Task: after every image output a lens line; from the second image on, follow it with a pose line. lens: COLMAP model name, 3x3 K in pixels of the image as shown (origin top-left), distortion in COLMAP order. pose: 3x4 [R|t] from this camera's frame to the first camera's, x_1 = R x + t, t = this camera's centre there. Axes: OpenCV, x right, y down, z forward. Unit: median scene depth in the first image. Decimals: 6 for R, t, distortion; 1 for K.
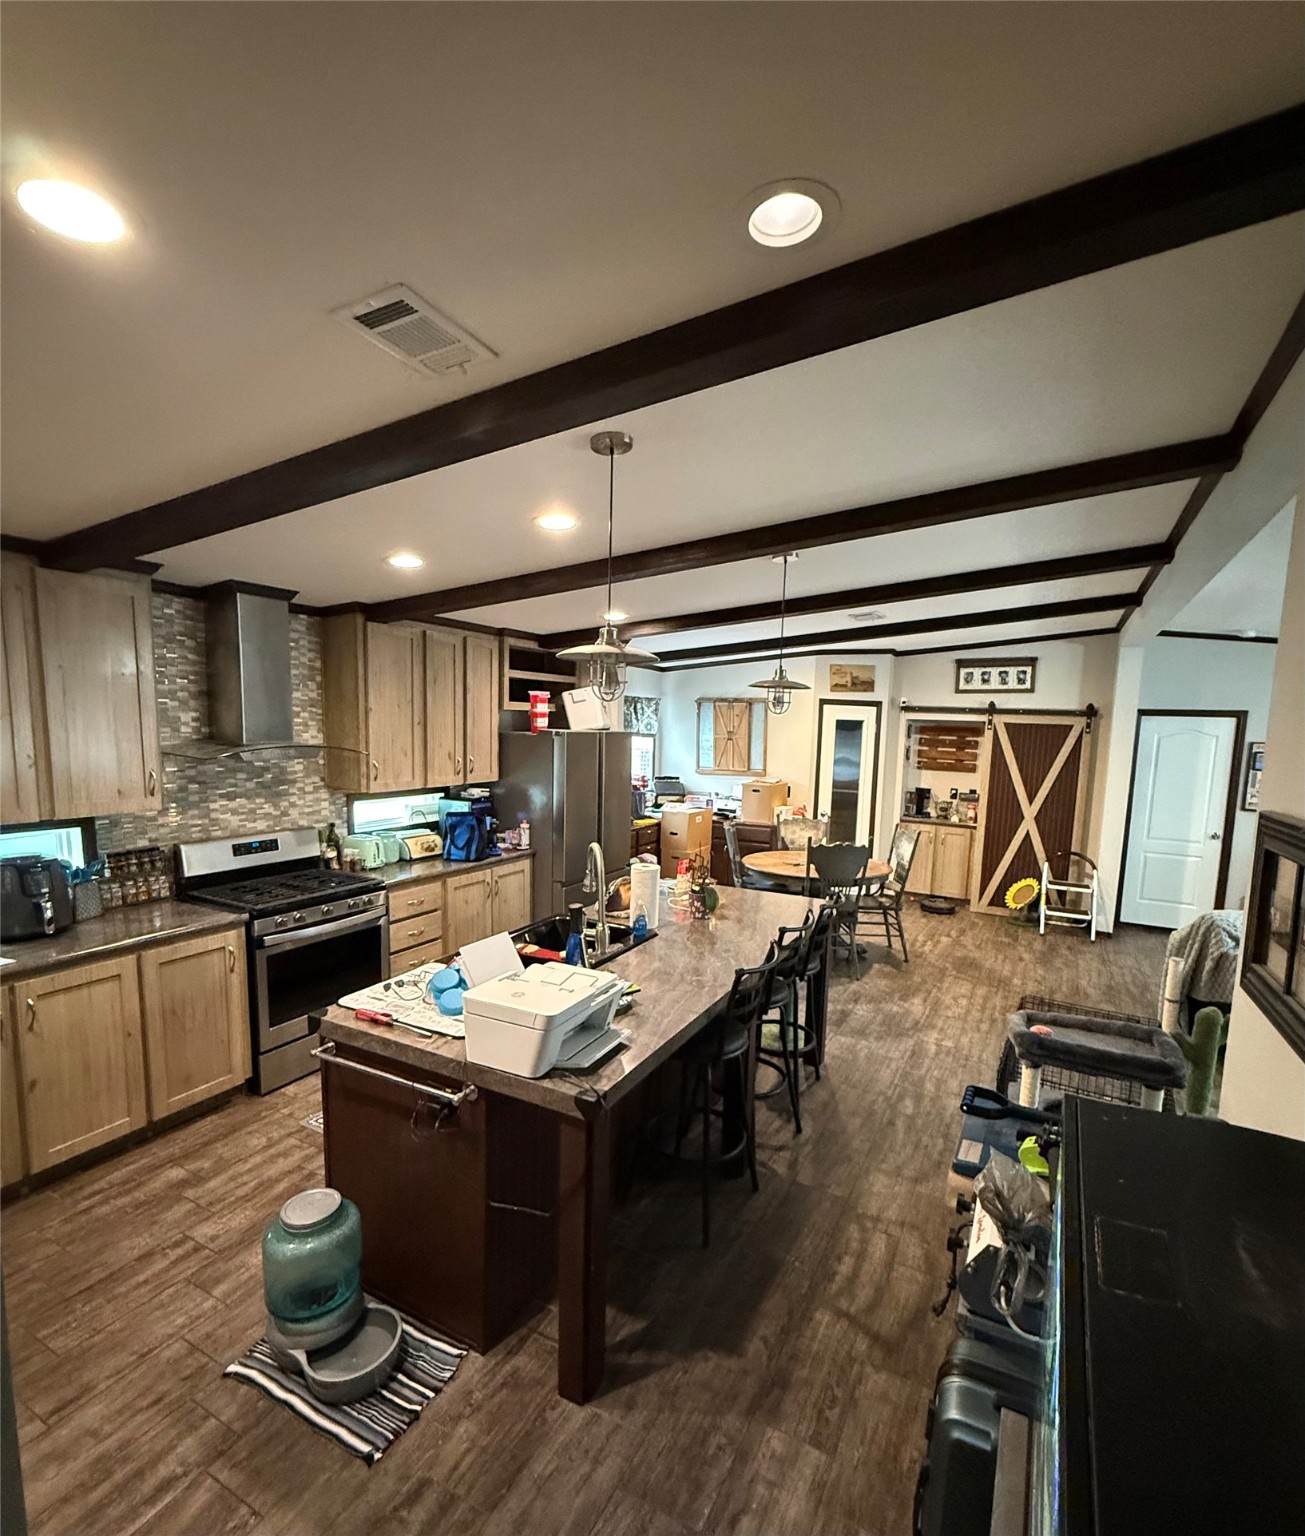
lens RADIAL K [[713.0, 0, 690.9], [0, 713.0, 812.6], [0, 0, 1]] dist [0.001224, -0.000068]
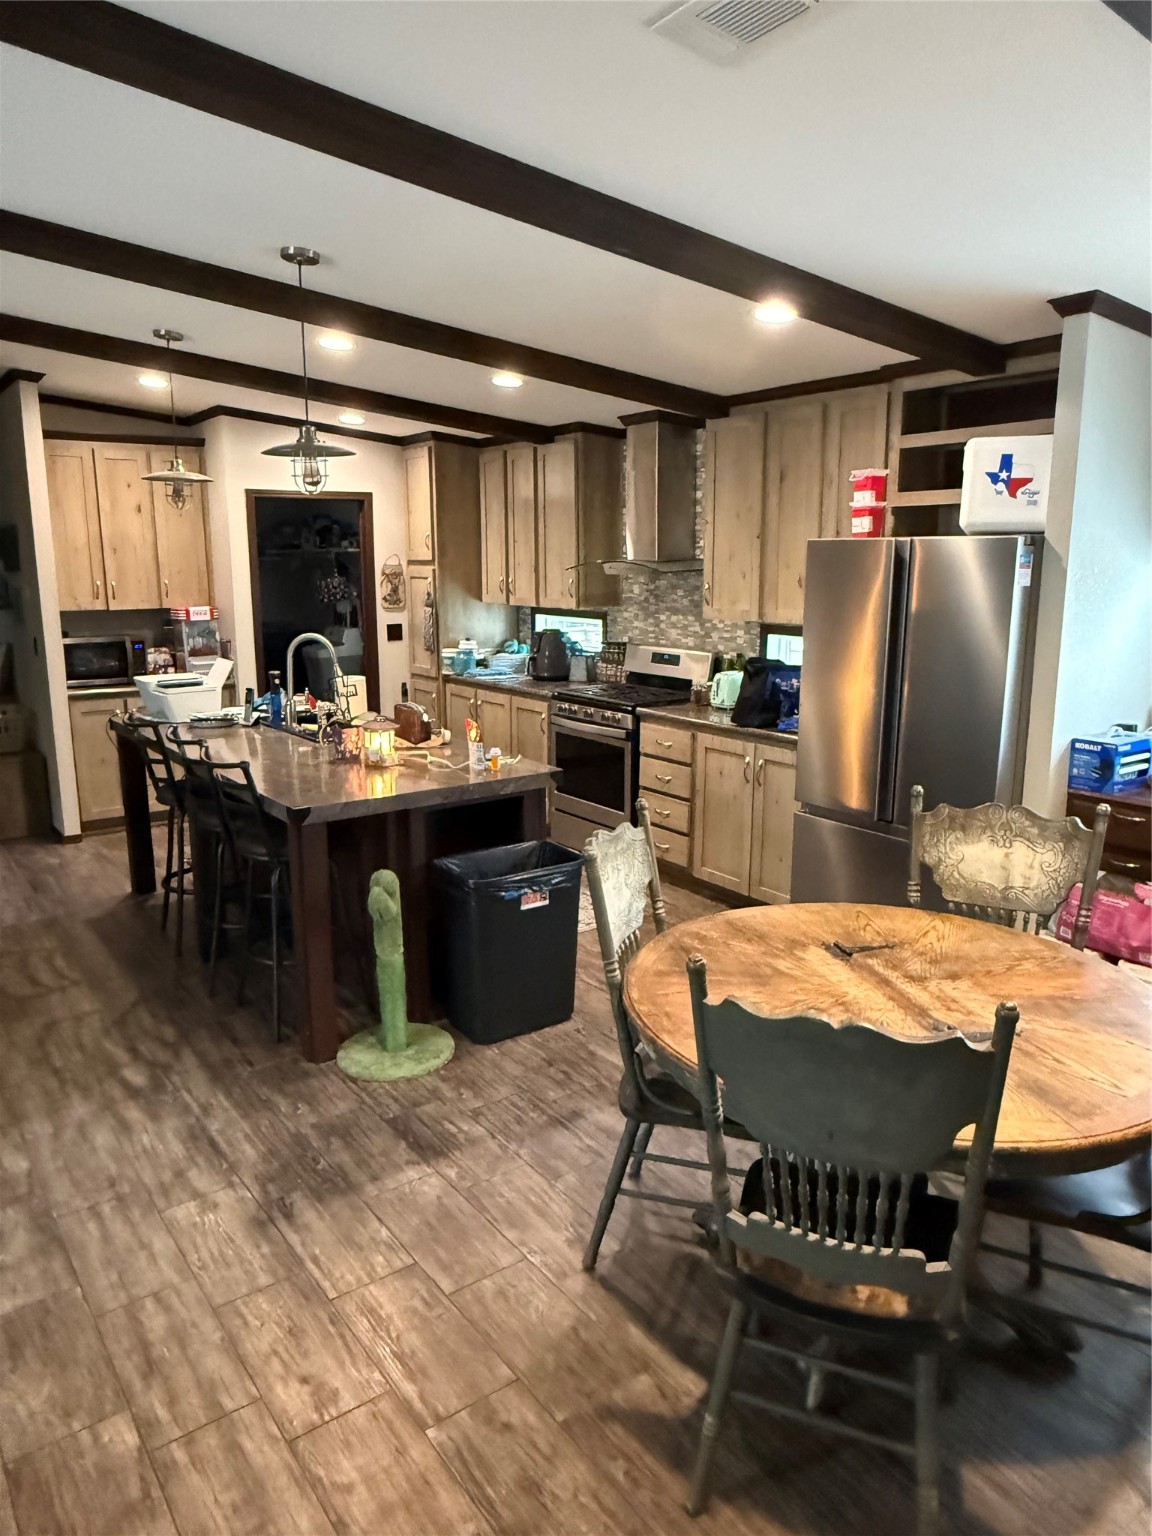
lens RADIAL K [[1026.3, 0, 576.7], [0, 1026.3, 765.3], [0, 0, 1]] dist [0.007535, 0.000566]
pose [[-0.447513, 0.150774, -0.881476, 0.834473], [-0.123725, 0.965767, 0.228005, -0.131930], [0.885677, 0.211096, -0.413539, 1.531247]]
